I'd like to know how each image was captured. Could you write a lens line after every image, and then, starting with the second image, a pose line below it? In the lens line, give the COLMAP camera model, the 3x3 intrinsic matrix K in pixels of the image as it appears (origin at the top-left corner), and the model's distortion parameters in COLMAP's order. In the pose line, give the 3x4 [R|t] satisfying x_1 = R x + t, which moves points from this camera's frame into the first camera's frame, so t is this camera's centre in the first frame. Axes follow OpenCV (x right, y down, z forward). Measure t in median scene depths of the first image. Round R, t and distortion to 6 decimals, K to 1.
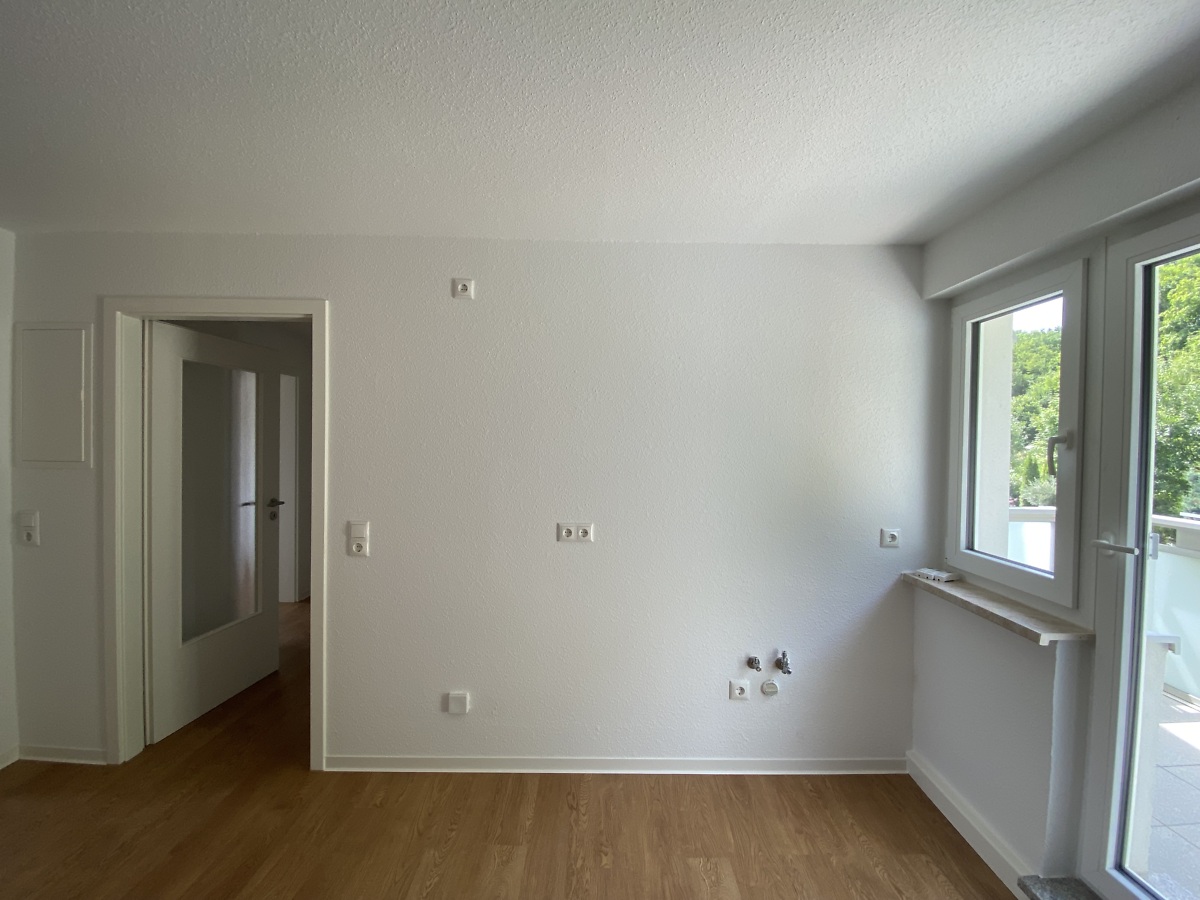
lens RADIAL K [[523.4, 0, 603.8], [0, 523.4, 445.8], [0, 0, 1]] dist [-0.019288, -0.002735]
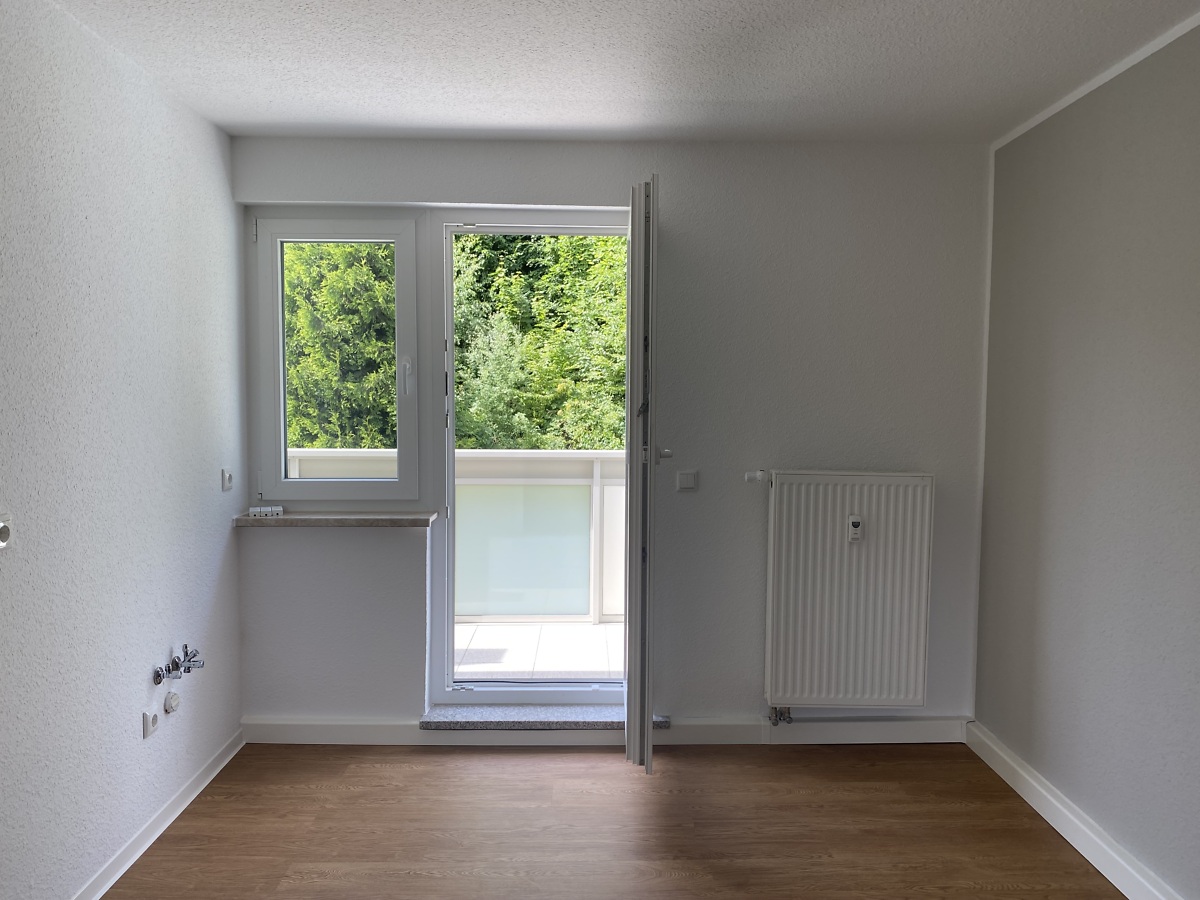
lens RADIAL K [[900.5, 0, 640.1], [0, 900.5, 463.7], [0, 0, 1]] dist [-0.006785, -0.024203]
pose [[-0.066424, -0.089161, 0.993800, -0.091019], [-0.001623, 0.996008, 0.089251, 0.001777], [-0.997790, 0.004315, -0.066303, 0.040825]]
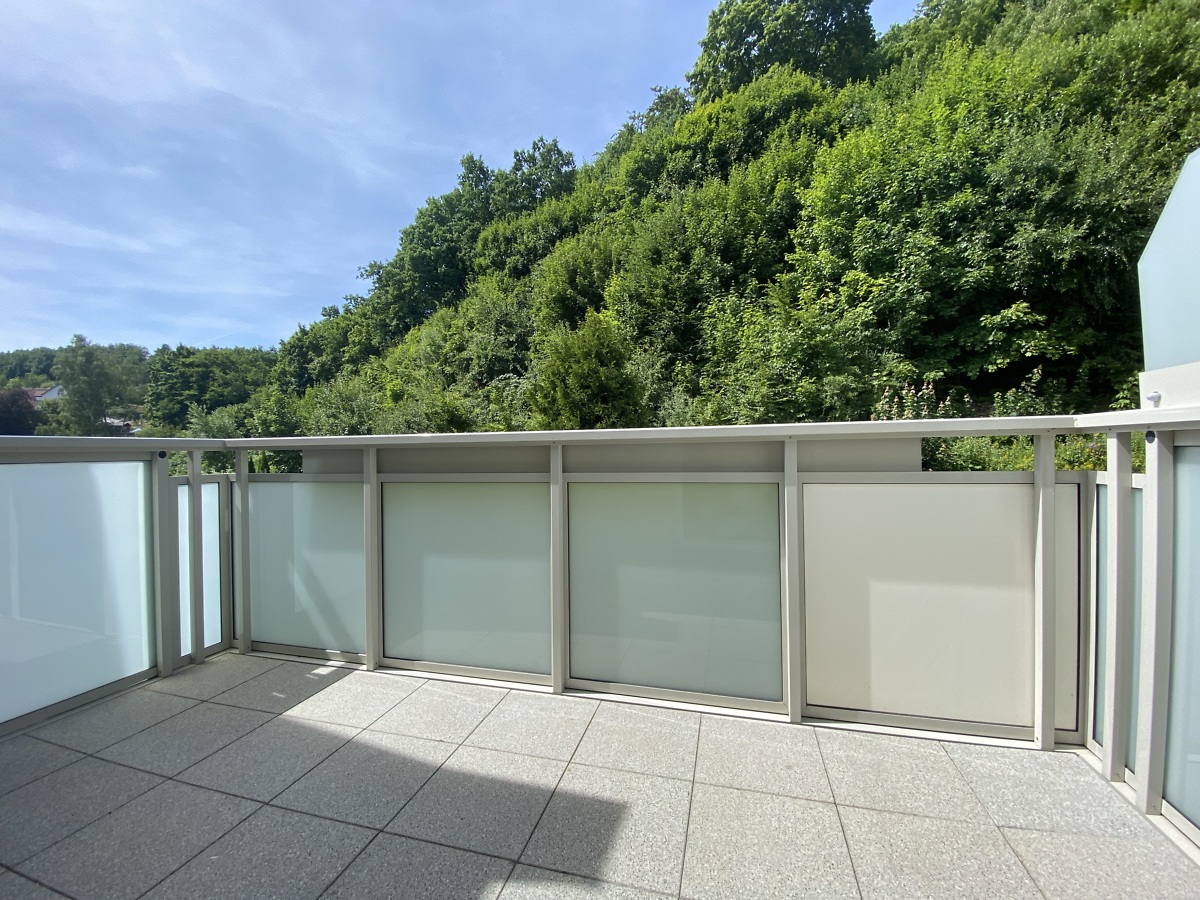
lens RADIAL K [[483.1, 0, 605.7], [0, 483.1, 455.7], [0, 0, 1]] dist [-0.009522, -0.009041]
pose [[0.246090, -0.030360, 0.968771, 0.064790], [0.024051, 0.999393, 0.025210, 0.021914], [-0.968949, 0.017096, 0.246670, 0.046230]]
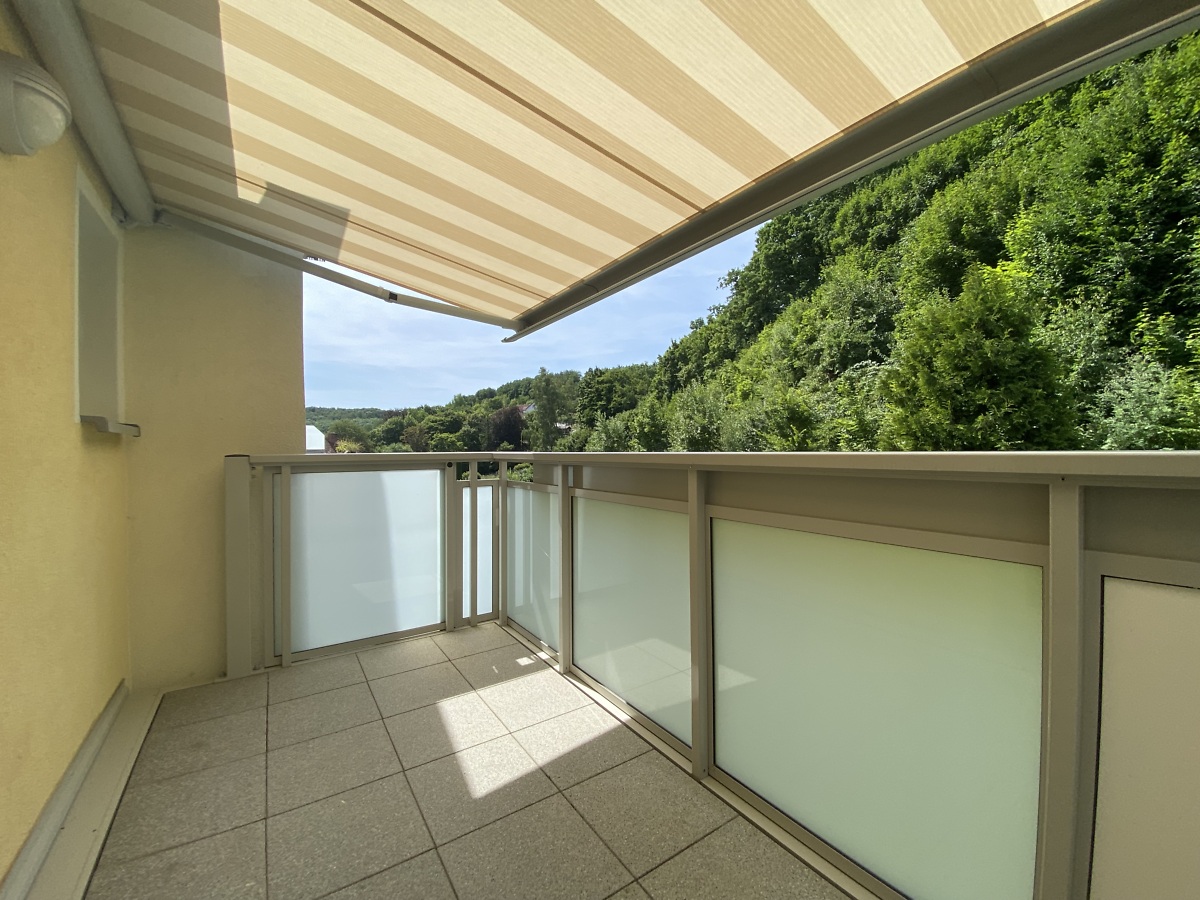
lens RADIAL K [[483.1, 0, 589.9], [0, 483.1, 451.1], [0, 0, 1]] dist [-0.009522, -0.009041]
pose [[0.836783, -0.024164, 0.547001, 0.098434], [0.027484, 0.999620, 0.002114, 0.019028], [-0.546845, 0.013264, 0.837129, 0.025759]]
